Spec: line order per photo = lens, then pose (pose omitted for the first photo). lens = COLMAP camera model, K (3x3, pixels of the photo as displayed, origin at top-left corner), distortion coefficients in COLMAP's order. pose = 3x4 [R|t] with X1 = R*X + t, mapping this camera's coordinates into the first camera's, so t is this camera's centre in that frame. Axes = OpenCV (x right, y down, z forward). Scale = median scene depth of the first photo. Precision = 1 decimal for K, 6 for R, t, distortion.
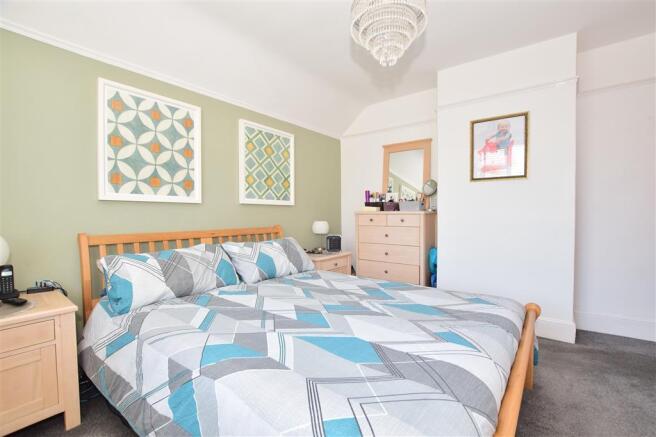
lens RADIAL K [[289.9, 0, 331.6], [0, 289.9, 223.2], [0, 0, 1]] dist [-0.023852, -0.000231]
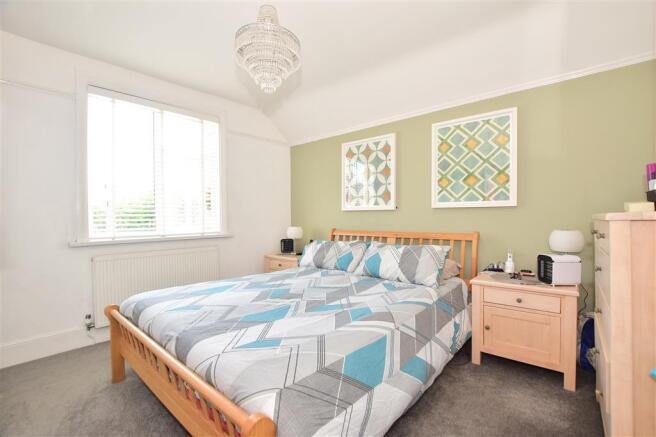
lens RADIAL K [[289.9, 0, 331.6], [0, 289.9, 223.2], [0, 0, 1]] dist [-0.023852, -0.000231]
pose [[-0.060571, 0.023599, -0.997885, 0.713913], [-0.027038, 0.999315, 0.025274, -0.030591], [0.997798, 0.028512, -0.059892, 0.708016]]
